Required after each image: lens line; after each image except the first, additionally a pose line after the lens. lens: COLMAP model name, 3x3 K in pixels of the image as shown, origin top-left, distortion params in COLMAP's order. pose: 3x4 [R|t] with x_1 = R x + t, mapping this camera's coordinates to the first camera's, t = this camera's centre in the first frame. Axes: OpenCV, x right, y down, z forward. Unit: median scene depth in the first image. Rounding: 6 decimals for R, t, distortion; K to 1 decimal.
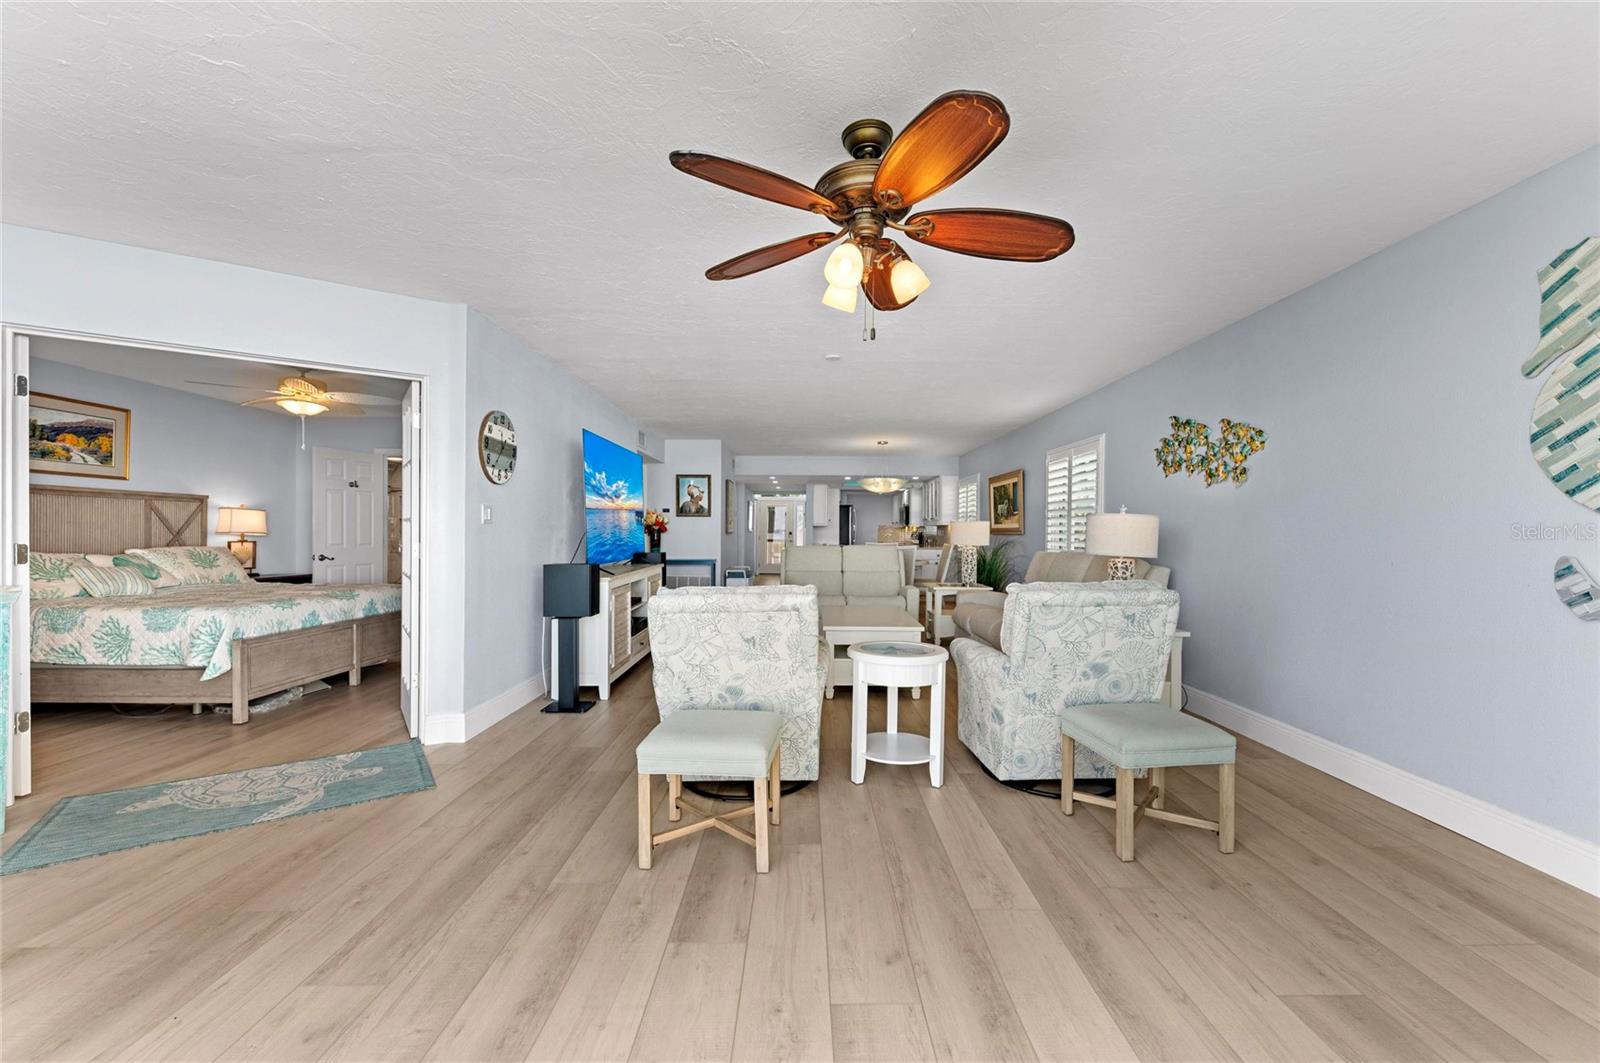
lens RADIAL K [[630.6, 0, 804.4], [0, 630.6, 535.2], [0, 0, 1]] dist [0.011780, -0.004207]
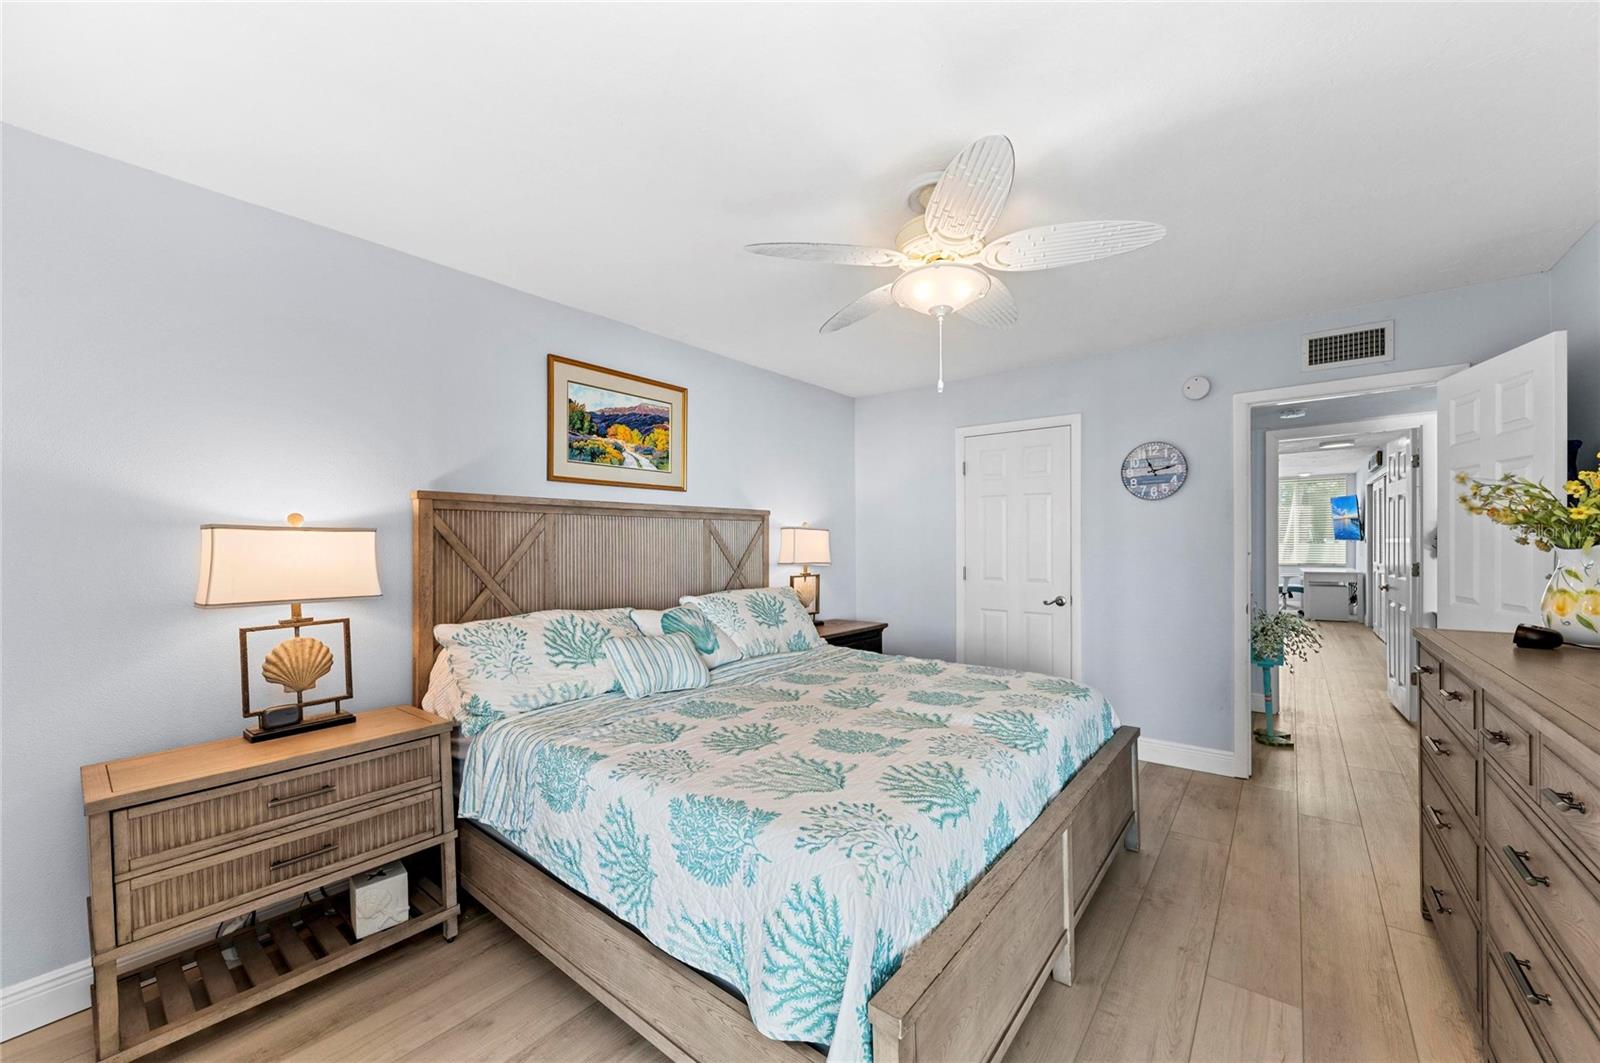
lens RADIAL K [[630.6, 0, 819.2], [0, 630.6, 528.5], [0, 0, 1]] dist [0.011780, -0.004207]
pose [[0.792772, -0.028998, -0.608828, -0.629698], [0.014155, 0.999474, -0.029172, -0.029146], [0.609354, 0.014509, 0.792765, 0.643747]]
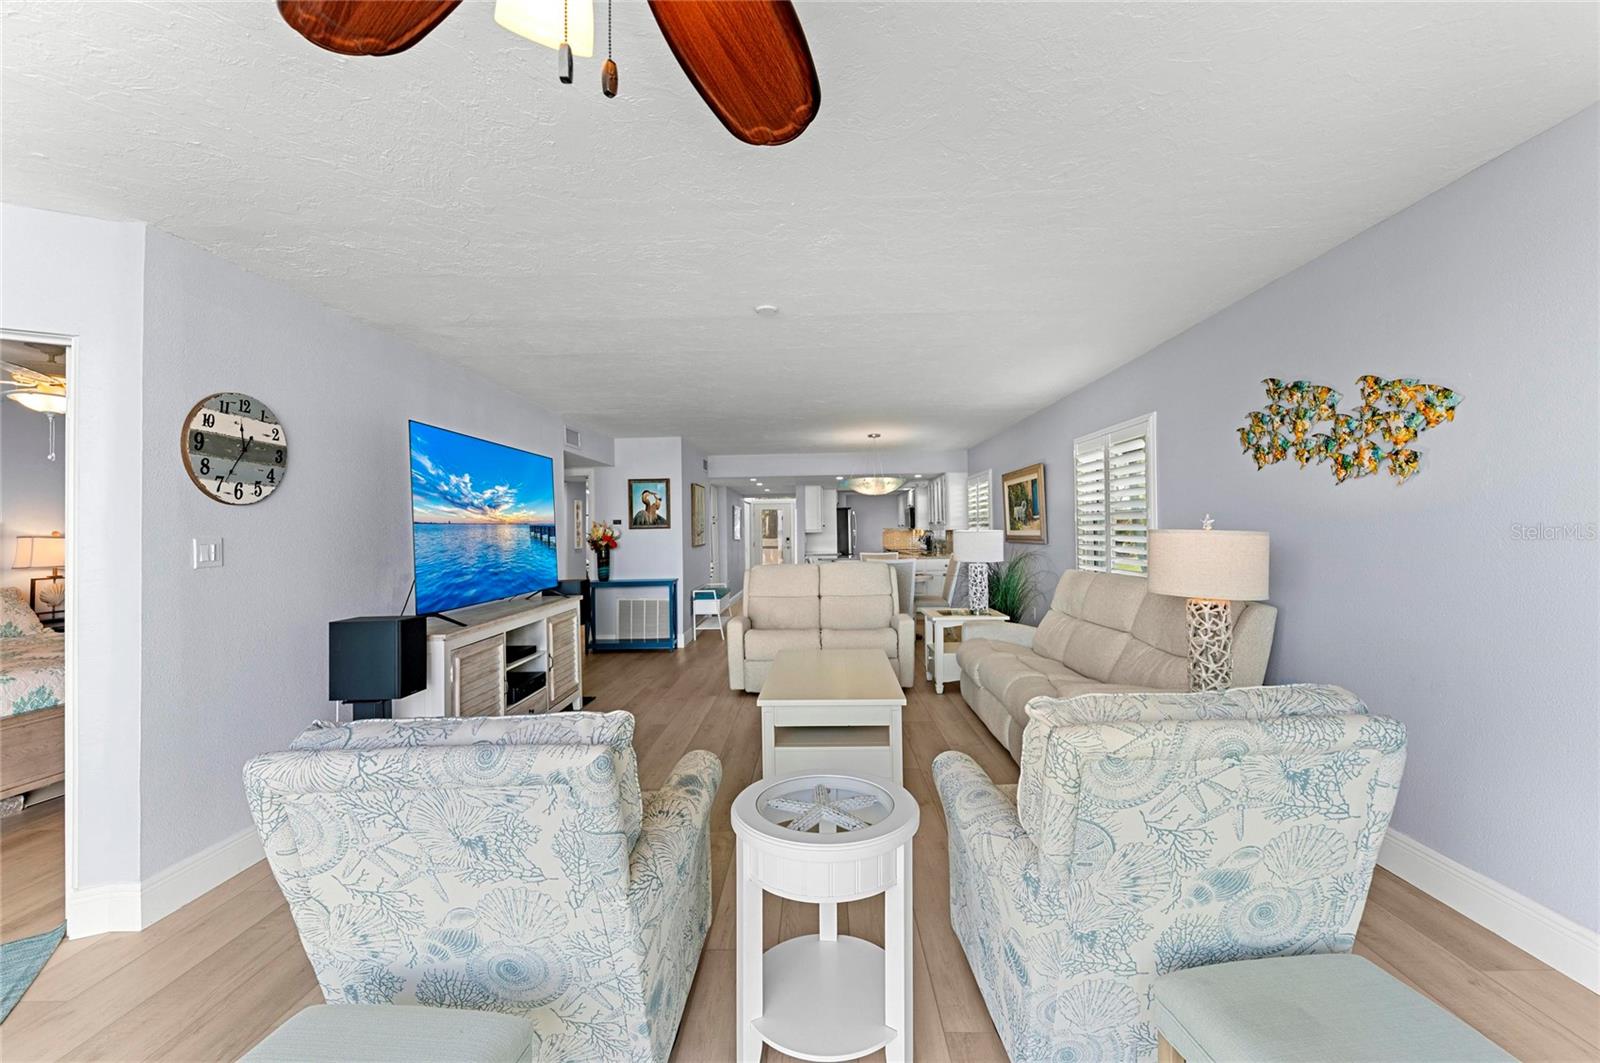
lens RADIAL K [[630.6, 0, 808.1], [0, 630.6, 522.4], [0, 0, 1]] dist [0.011780, -0.004207]
pose [[0.999524, -0.022202, -0.021424, 0.101893], [0.021791, 0.999577, -0.019255, -0.032287], [0.021842, 0.018779, 0.999585, 0.312084]]
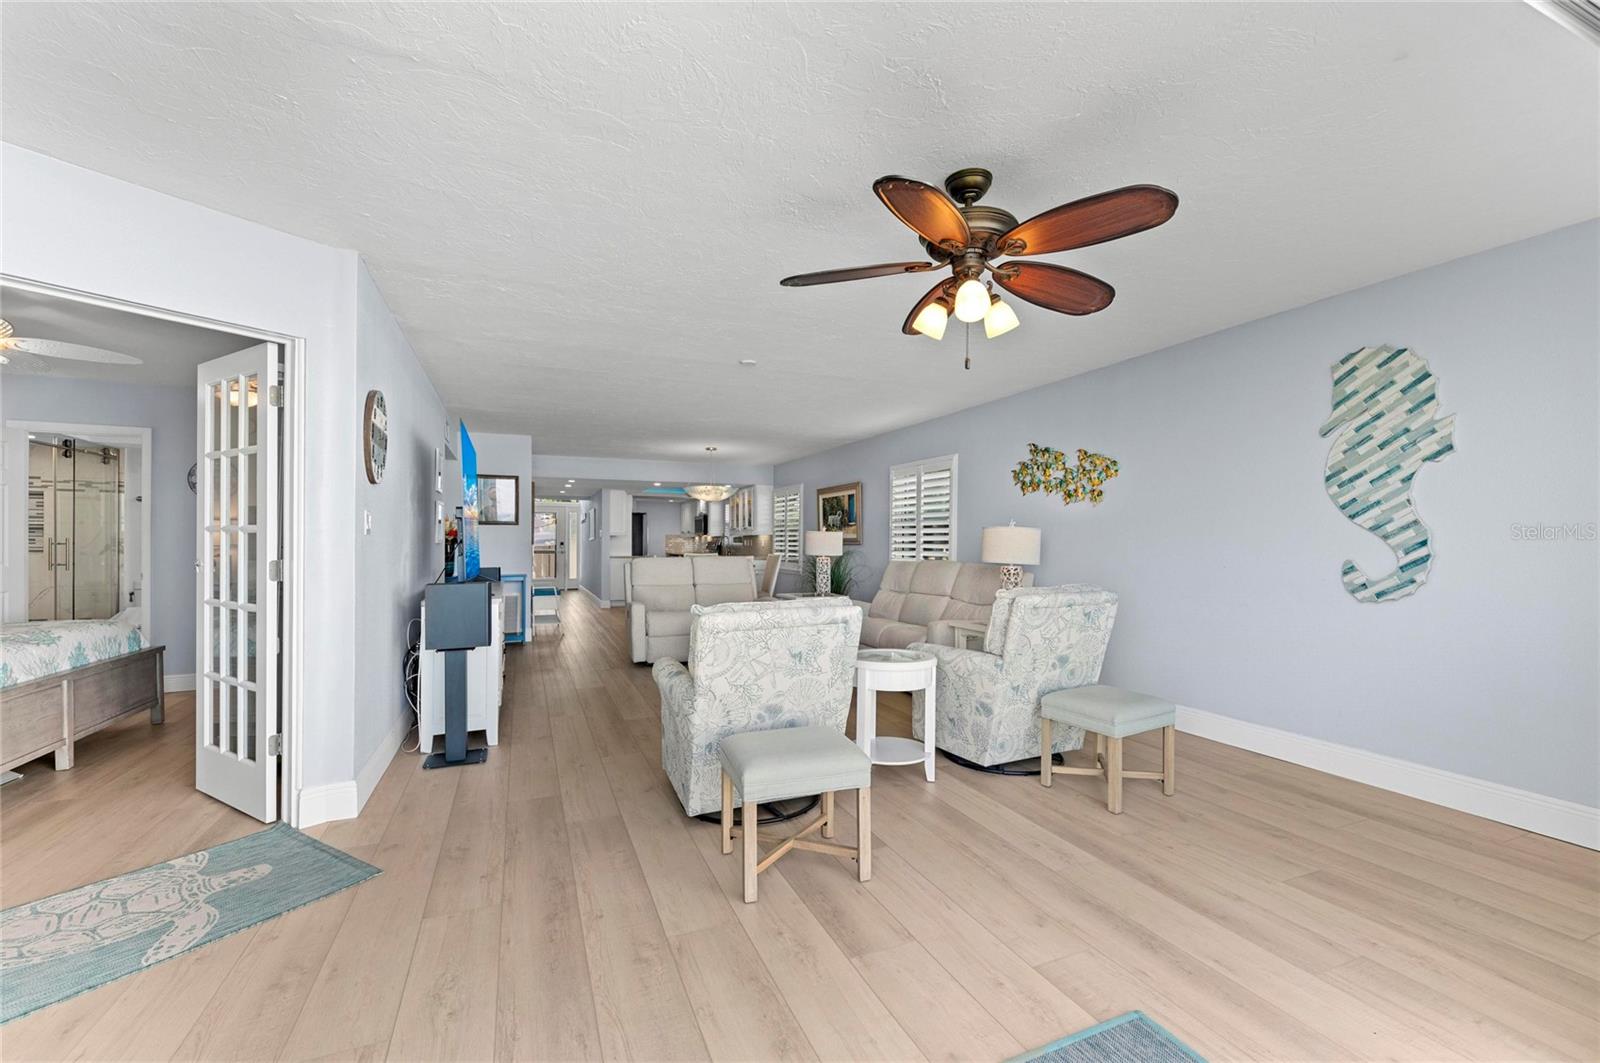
lens RADIAL K [[671.0, 0, 804.9], [0, 671.0, 544.7], [0, 0, 1]] dist [0.011744, -0.004513]
pose [[0.920832, -0.003335, 0.389946, -0.280600], [0.003321, 0.999994, 0.000710, -0.003343], [-0.389946, 0.000642, 0.920838, 0.021115]]
